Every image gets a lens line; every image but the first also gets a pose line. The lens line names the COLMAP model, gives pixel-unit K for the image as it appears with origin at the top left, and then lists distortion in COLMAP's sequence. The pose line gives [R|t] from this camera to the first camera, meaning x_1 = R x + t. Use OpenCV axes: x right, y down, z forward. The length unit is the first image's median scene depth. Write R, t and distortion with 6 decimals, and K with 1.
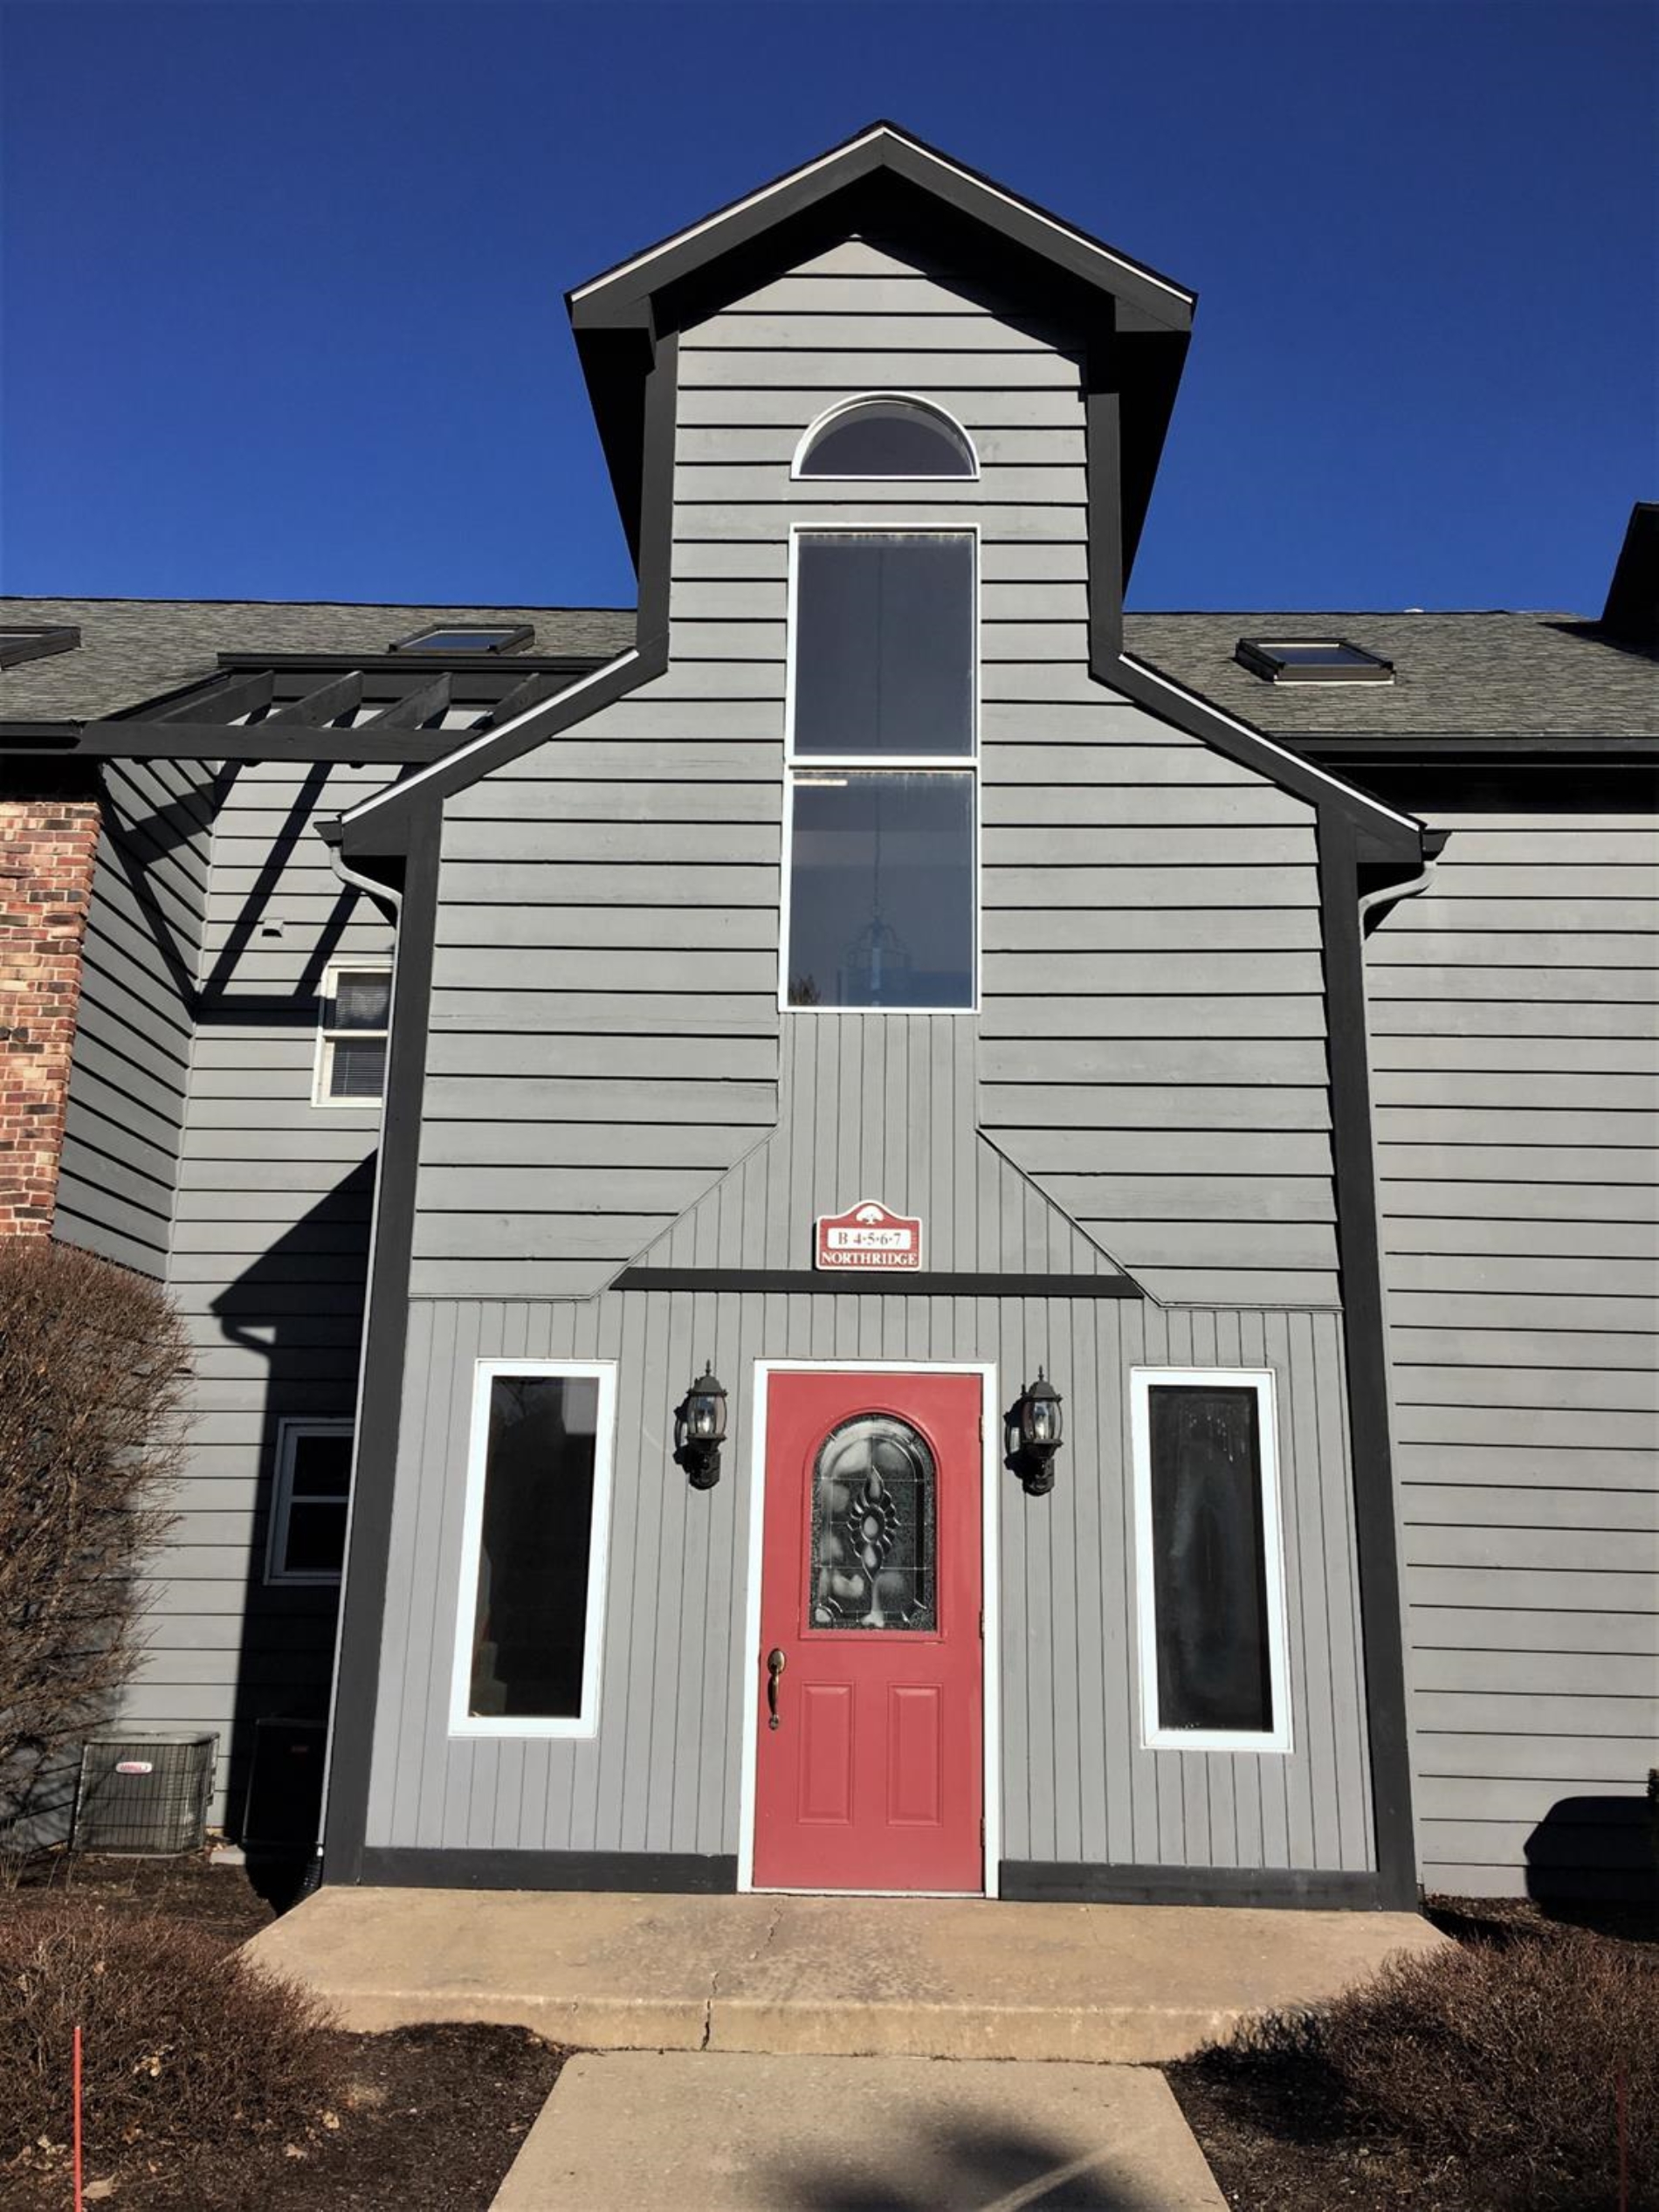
lens RADIAL K [[1854.2, 0, 829.8], [0, 1854.2, 1107.4], [0, 0, 1]] dist [0.101426, -0.163793]
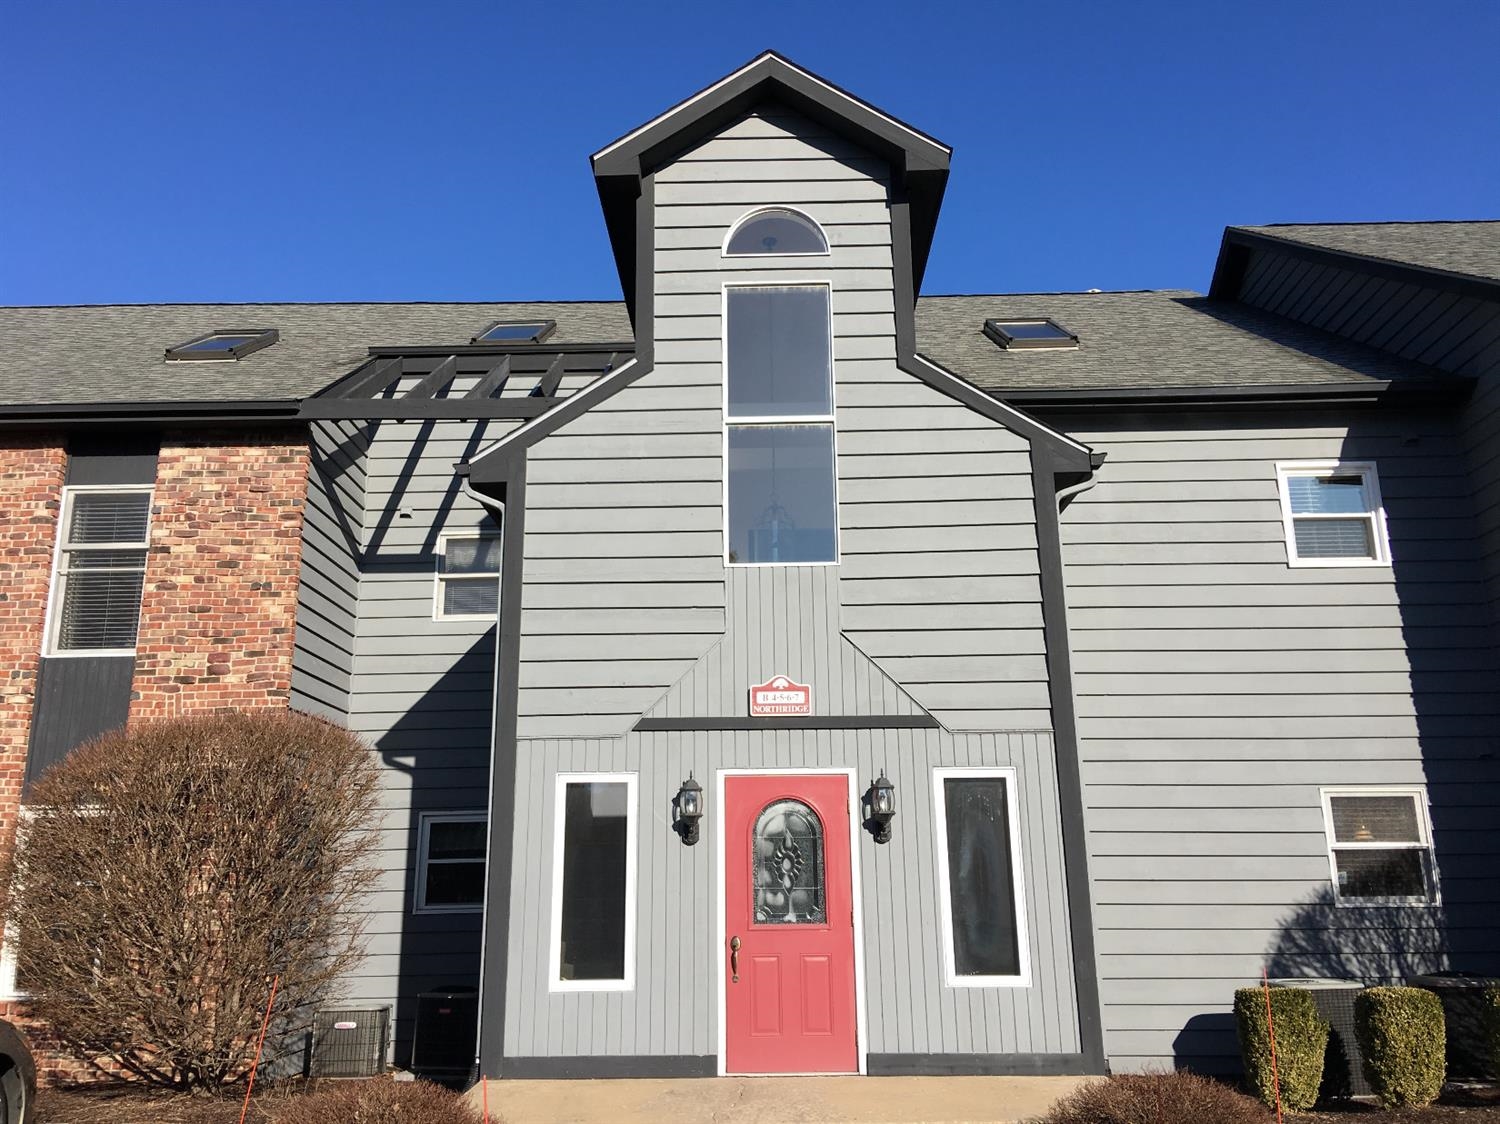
lens RADIAL K [[1257.5, 0, 749.1], [0, 1257.5, 552.6], [0, 0, 1]] dist [0.101426, -0.163793]
pose [[0.999514, -0.024841, 0.018839, -0.024742], [0.025412, 0.999207, -0.030662, -0.026505], [-0.018062, 0.031126, 0.999352, -0.164065]]
